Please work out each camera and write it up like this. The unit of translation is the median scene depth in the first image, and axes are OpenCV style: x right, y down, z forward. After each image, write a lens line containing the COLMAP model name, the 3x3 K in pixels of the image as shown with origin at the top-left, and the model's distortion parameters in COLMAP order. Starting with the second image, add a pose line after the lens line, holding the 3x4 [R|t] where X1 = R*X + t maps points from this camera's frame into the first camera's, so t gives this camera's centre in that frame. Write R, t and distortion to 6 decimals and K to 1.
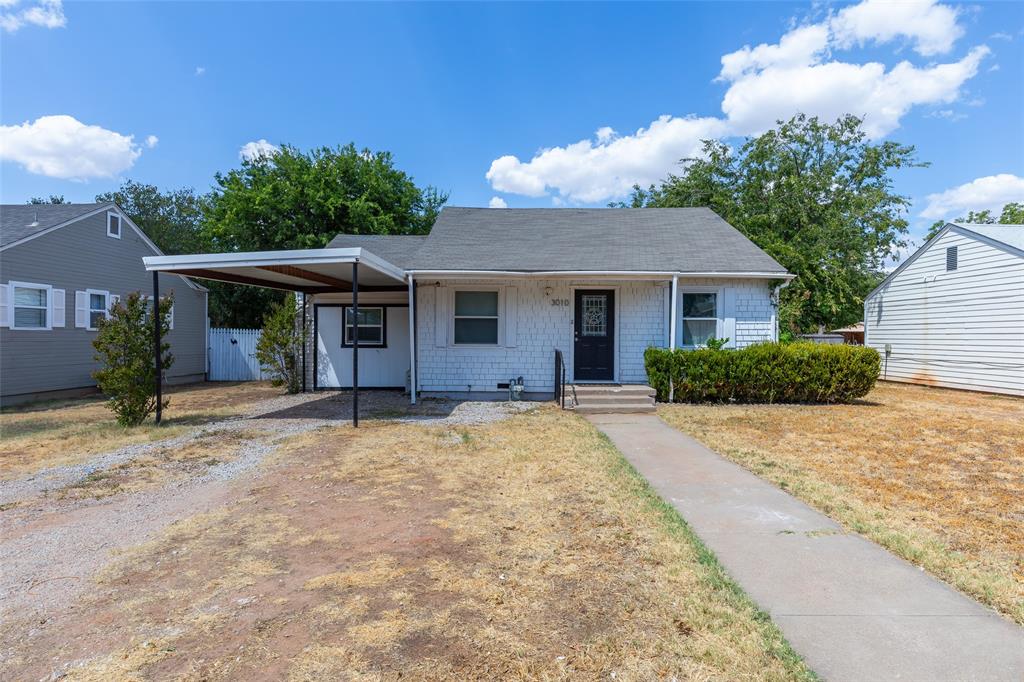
lens RADIAL K [[565.8, 0, 512.0], [0, 565.8, 341.0], [0, 0, 1]] dist [0.004823, 0.001307]
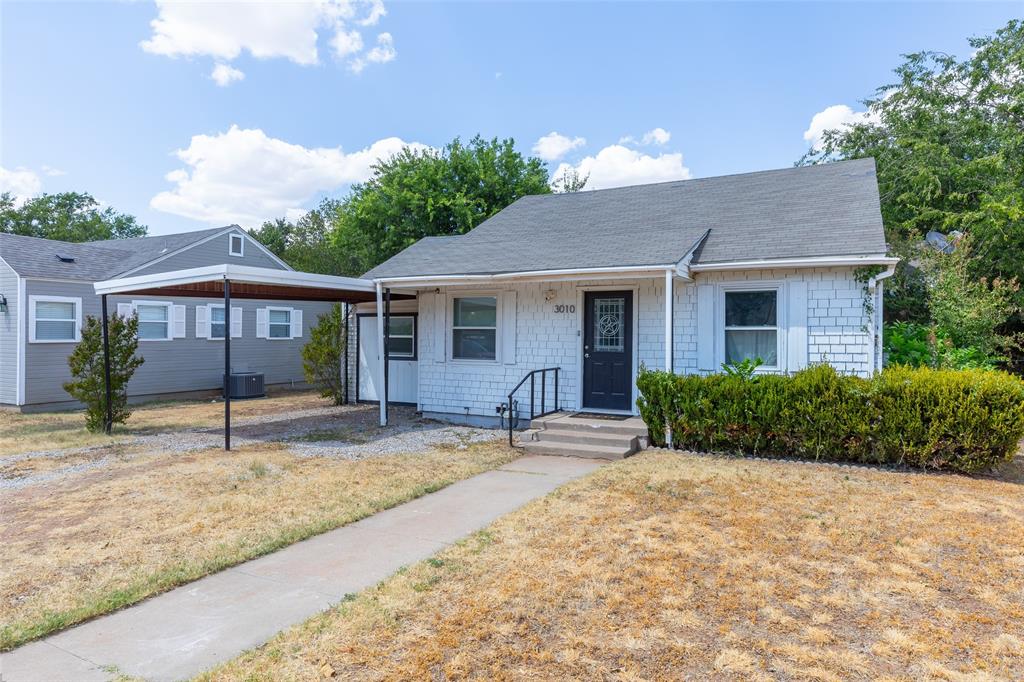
lens RADIAL K [[630.4, 0, 512.0], [0, 630.4, 341.0], [0, 0, 1]] dist [0.003700, -0.000008]
pose [[0.886654, 0.003733, -0.462419, 0.427516], [-0.002427, 0.999991, 0.003417, -0.025722], [0.462428, -0.001908, 0.886655, 0.183036]]
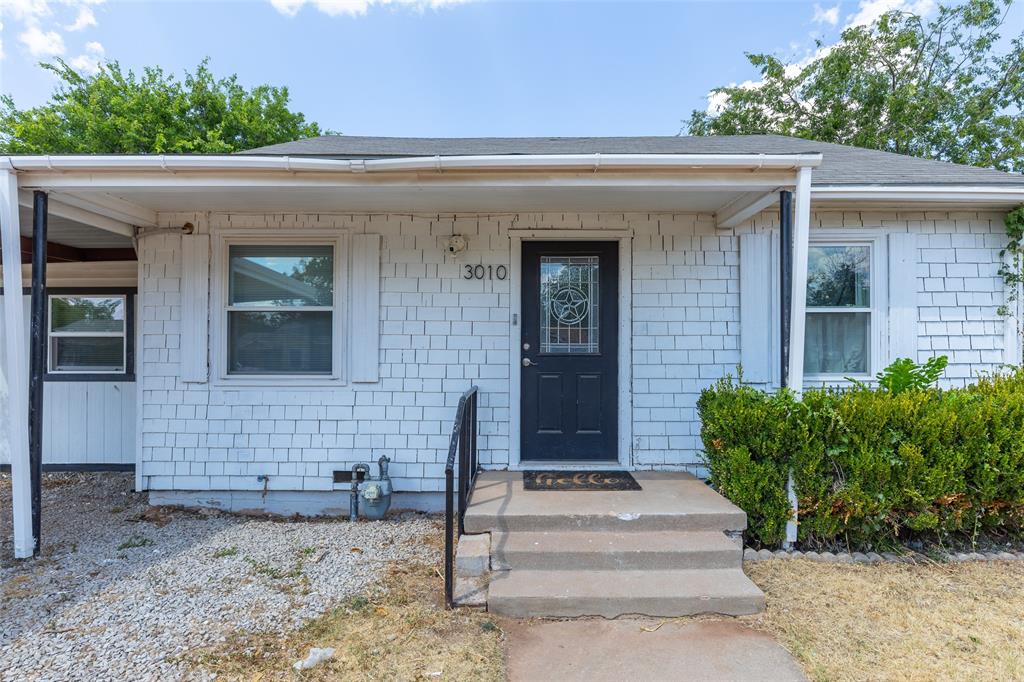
lens RADIAL K [[522.0, 0, 518.9], [0, 522.0, 355.1], [0, 0, 1]] dist [-0.000231, -0.000706]
pose [[0.999985, -0.004471, 0.003009, 0.107781], [0.004487, 0.999975, -0.005417, -0.005792], [-0.002985, 0.005431, 0.999981, 0.623089]]
